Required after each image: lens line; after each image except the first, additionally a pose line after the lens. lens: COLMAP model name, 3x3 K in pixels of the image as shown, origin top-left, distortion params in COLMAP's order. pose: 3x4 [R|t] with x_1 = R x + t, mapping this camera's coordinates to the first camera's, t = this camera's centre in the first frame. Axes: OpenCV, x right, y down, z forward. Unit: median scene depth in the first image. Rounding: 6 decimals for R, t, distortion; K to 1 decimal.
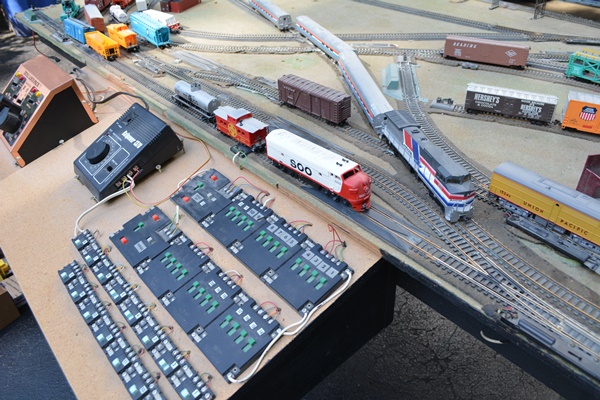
lens RADIAL K [[470.6, 0, 300.0], [0, 470.6, 200.0], [0, 0, 1]] dist [-0.088683, 0.010630]
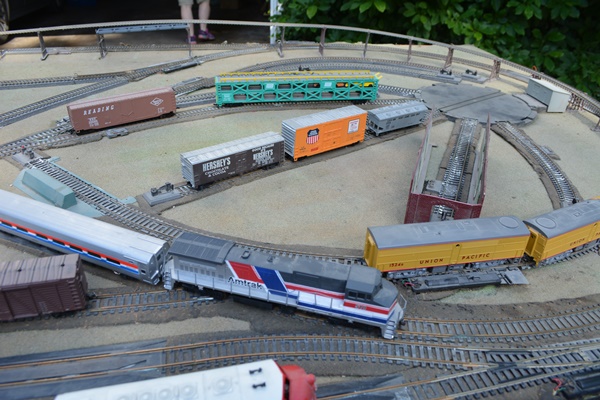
lens RADIAL K [[466.5, 0, 302.6], [0, 466.5, 199.3], [0, 0, 1]] dist [-0.089538, 0.017212]
pose [[0.478902, -0.422348, 0.769594, -0.150880], [0.469017, 0.864153, 0.182382, -0.243546], [-0.742075, 0.273610, 0.611933, 0.431937]]
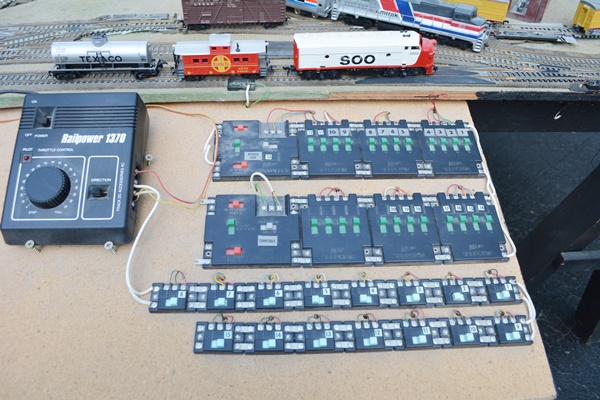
lens RADIAL K [[467.6, 0, 302.3], [0, 467.6, 196.8], [0, 0, 1]] dist [-0.085490, 0.014830]
pose [[0.613960, -0.516103, 0.597236, -0.574632], [0.426083, 0.853620, 0.299644, -0.123748], [-0.664460, 0.070503, 0.743991, 0.341488]]
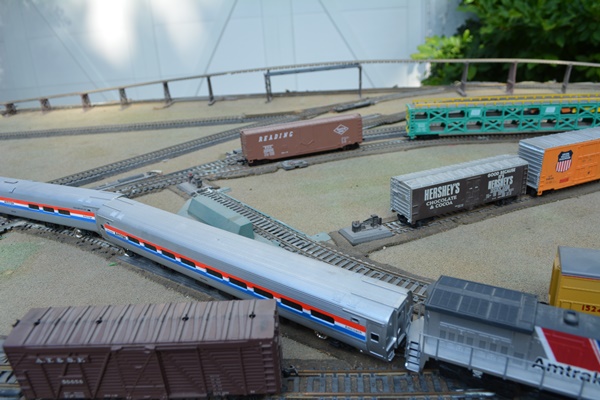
lens RADIAL K [[463.5, 0, 303.1], [0, 463.5, 199.9], [0, 0, 1]] dist [-0.089450, 0.016575]
pose [[0.694439, -0.294445, 0.656550, -0.075947], [0.456510, 0.885582, -0.085695, -0.239835], [-0.556196, 0.359232, 0.749399, 0.682757]]
